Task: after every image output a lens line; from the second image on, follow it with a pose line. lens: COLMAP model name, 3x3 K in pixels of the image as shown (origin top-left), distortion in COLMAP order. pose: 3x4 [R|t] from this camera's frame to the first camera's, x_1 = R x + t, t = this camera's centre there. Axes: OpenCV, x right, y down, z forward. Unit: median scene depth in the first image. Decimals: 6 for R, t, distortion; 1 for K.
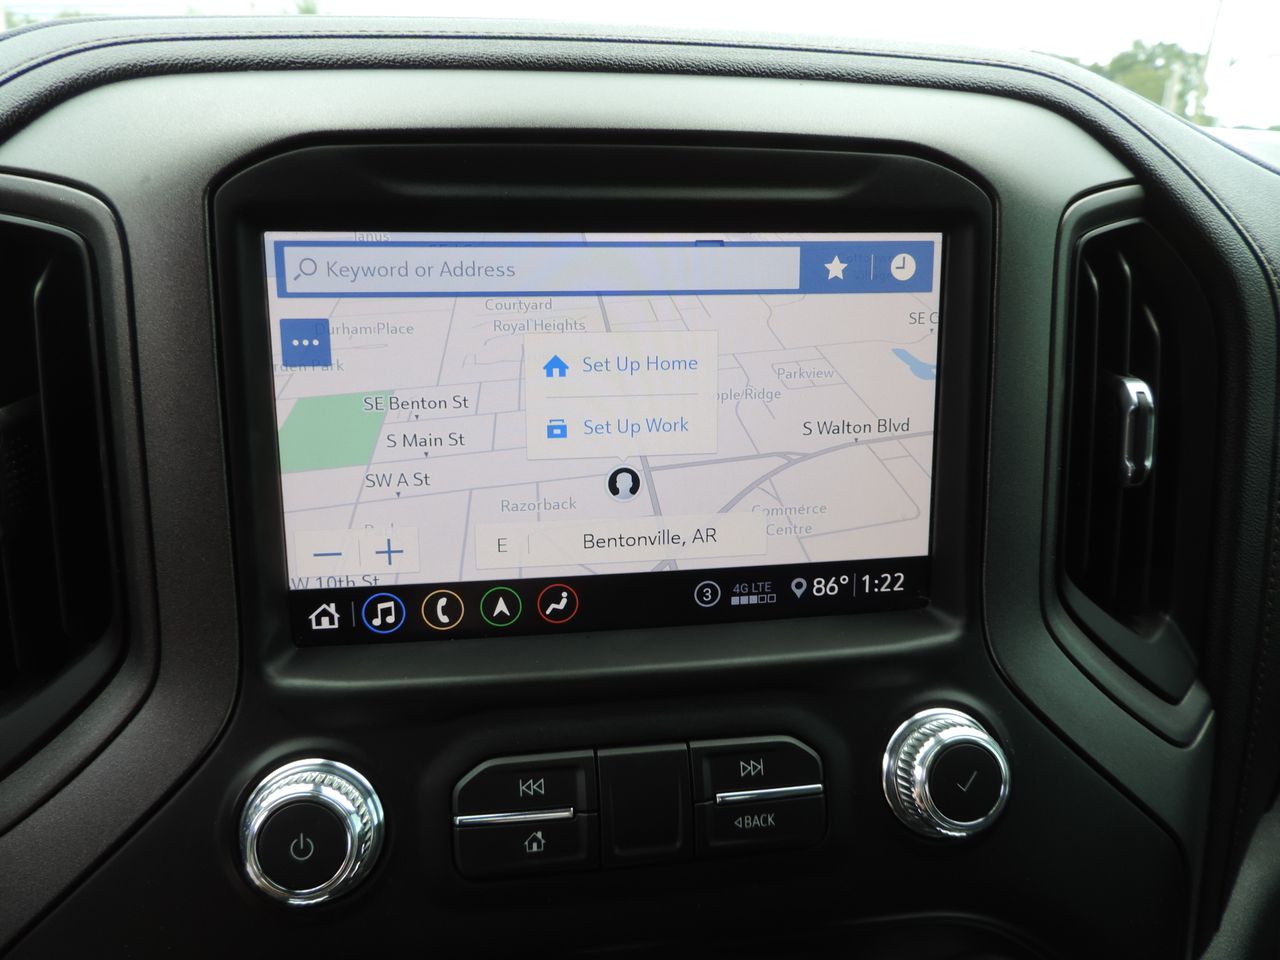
lens RADIAL K [[1031.9, 0, 636.7], [0, 1031.9, 483.1], [0, 0, 1]] dist [-0.007390, 0.003488]
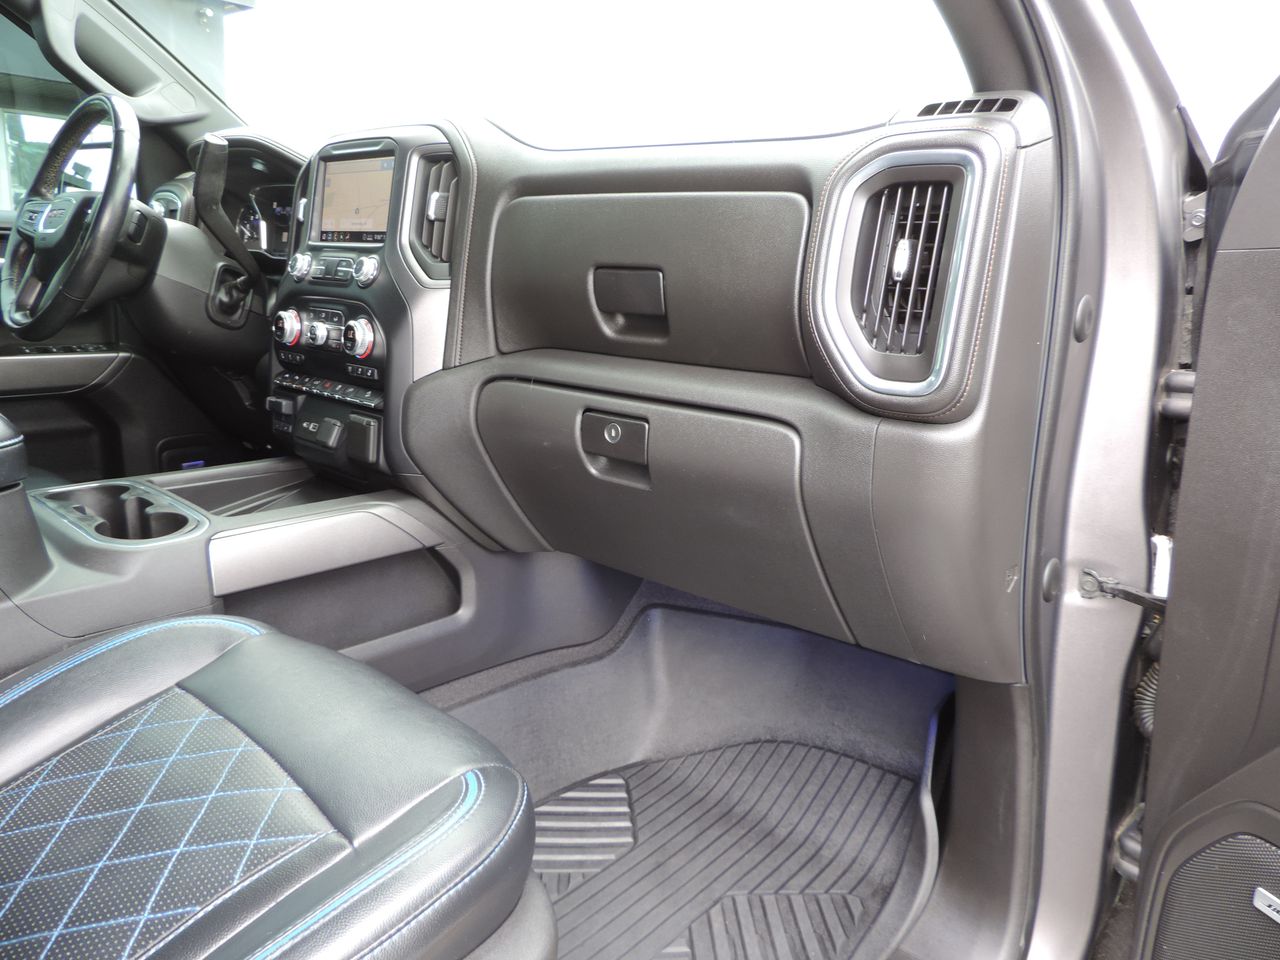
lens RADIAL K [[910.4, 0, 641.1], [0, 910.4, 478.2], [0, 0, 1]] dist [-0.016692, 0.020211]
pose [[0.595918, 0.184696, -0.781517, 4.444191], [-0.281910, 0.959369, 0.011767, 0.792804], [0.751936, 0.213305, 0.623773, -0.401486]]
